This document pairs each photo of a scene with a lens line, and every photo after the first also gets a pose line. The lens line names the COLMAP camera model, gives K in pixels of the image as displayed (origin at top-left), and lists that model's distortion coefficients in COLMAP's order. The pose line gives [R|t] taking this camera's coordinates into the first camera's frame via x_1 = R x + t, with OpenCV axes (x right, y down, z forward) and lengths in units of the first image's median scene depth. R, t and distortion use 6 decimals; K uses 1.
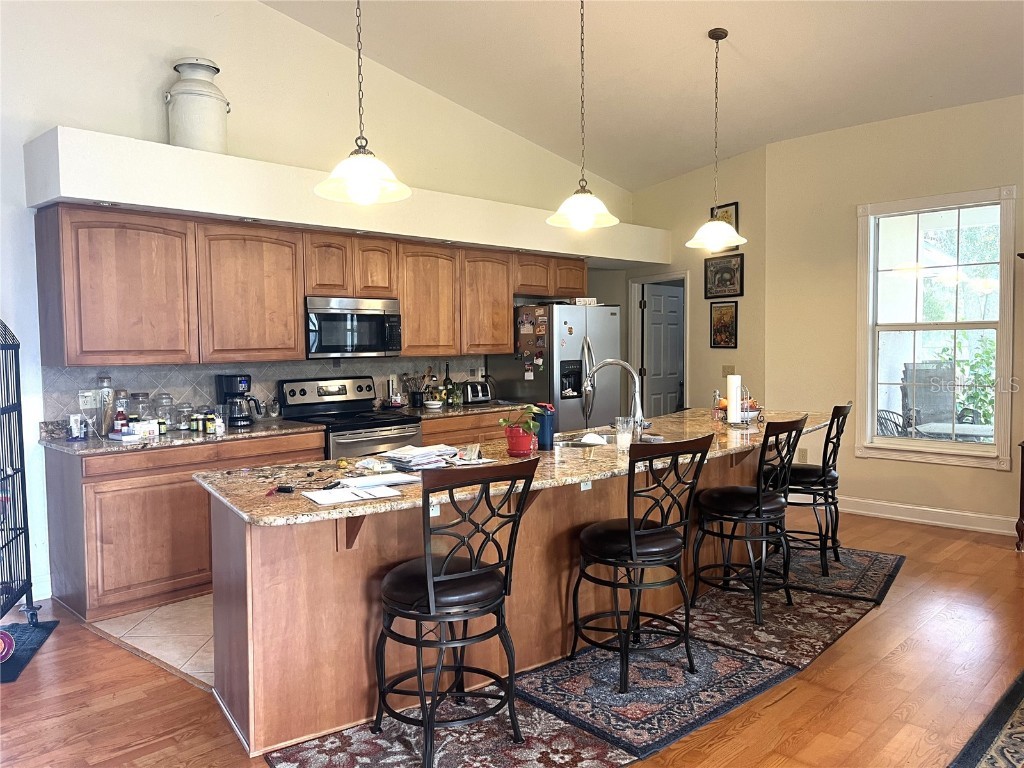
lens RADIAL K [[795.1, 0, 512.0], [0, 795.1, 384.0], [0, 0, 1]] dist [0.048663, 0.000470]
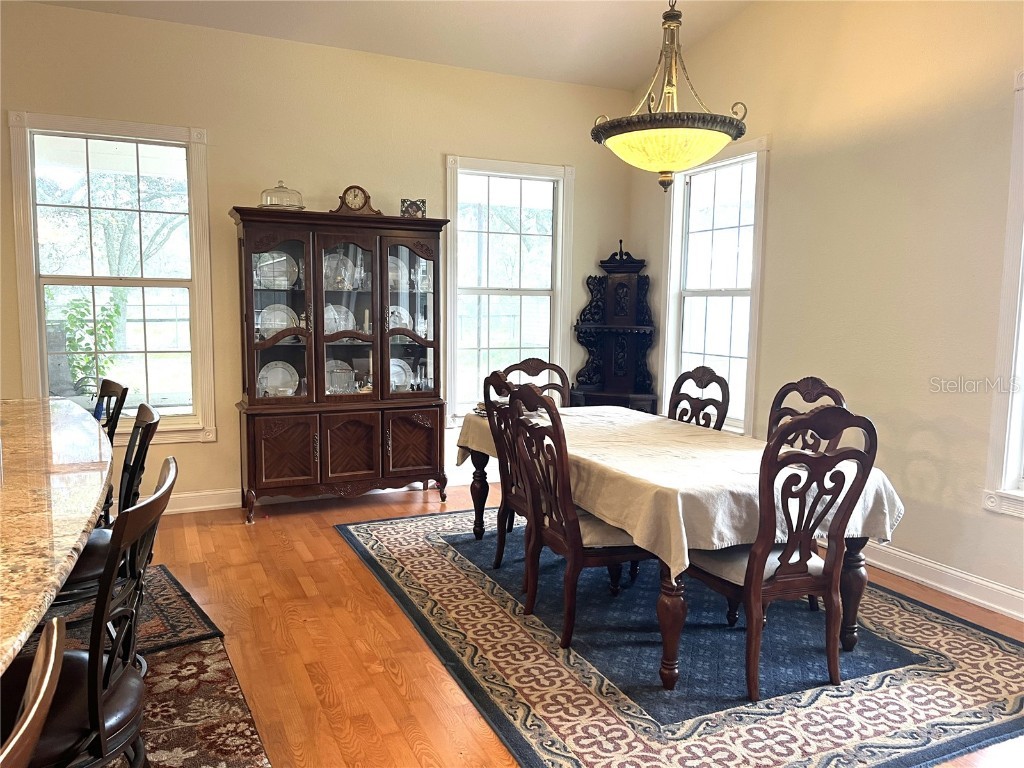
lens RADIAL K [[795.1, 0, 512.0], [0, 795.1, 384.0], [0, 0, 1]] dist [0.048663, 0.000470]
pose [[0.367757, -0.085215, 0.926009, -0.141690], [0.032759, 0.996362, 0.078679, -0.024964], [-0.929345, 0.001401, 0.369211, 0.427321]]
